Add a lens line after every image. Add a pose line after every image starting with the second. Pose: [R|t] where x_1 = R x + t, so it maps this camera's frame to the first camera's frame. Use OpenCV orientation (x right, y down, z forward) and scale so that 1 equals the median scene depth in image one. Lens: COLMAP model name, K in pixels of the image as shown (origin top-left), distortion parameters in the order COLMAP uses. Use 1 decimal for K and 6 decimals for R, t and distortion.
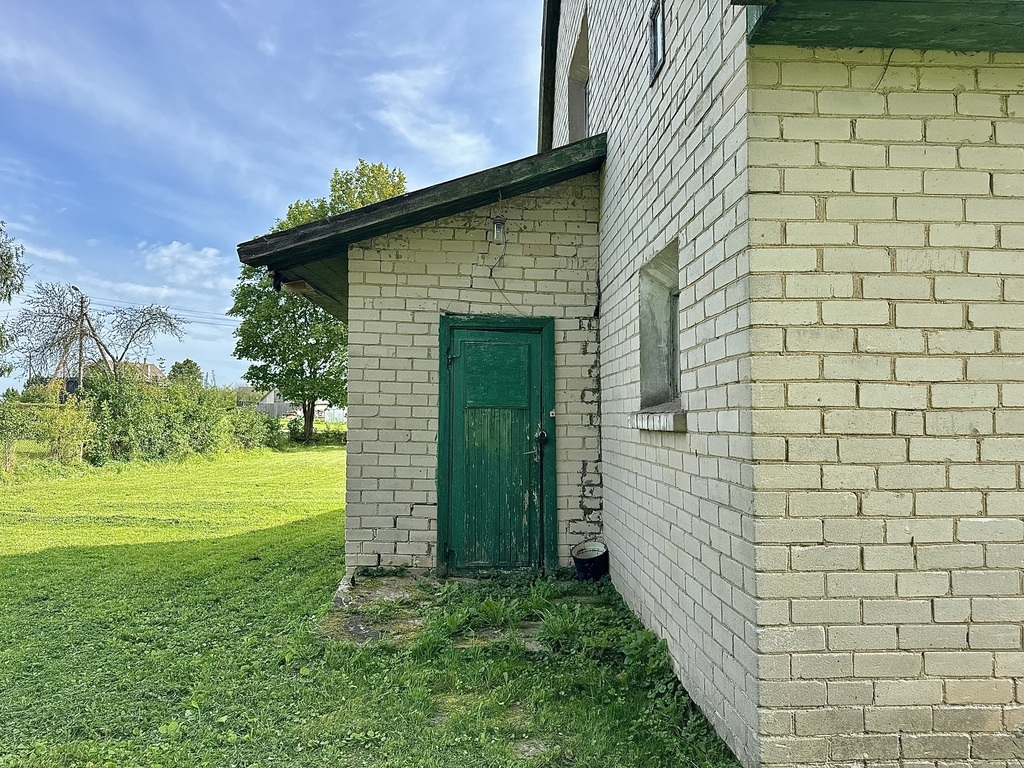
lens RADIAL K [[715.1, 0, 512.0], [0, 715.1, 384.0], [0, 0, 1]] dist [0.064208, -0.066841]
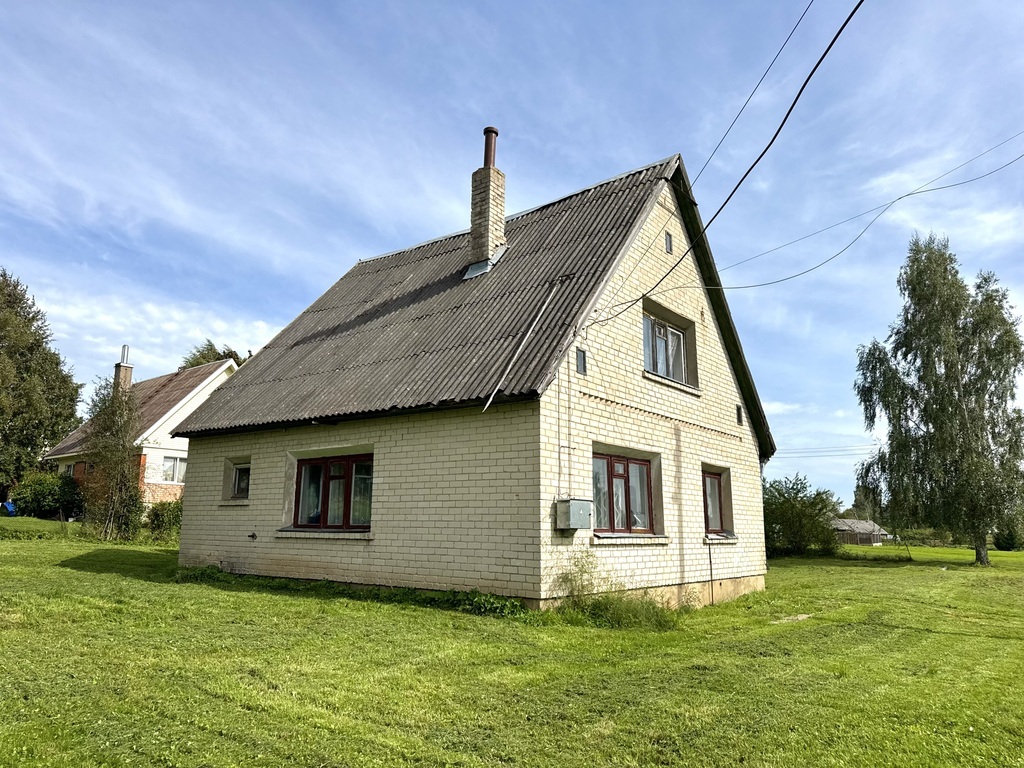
lens RADIAL K [[732.4, 0, 512.0], [0, 732.4, 384.0], [0, 0, 1]] dist [0.067220, -0.076128]
pose [[0.763314, -0.117420, -0.635267, 2.786563], [0.009099, 0.985200, -0.171167, 0.064958], [0.645964, 0.124874, 0.753085, -0.832730]]
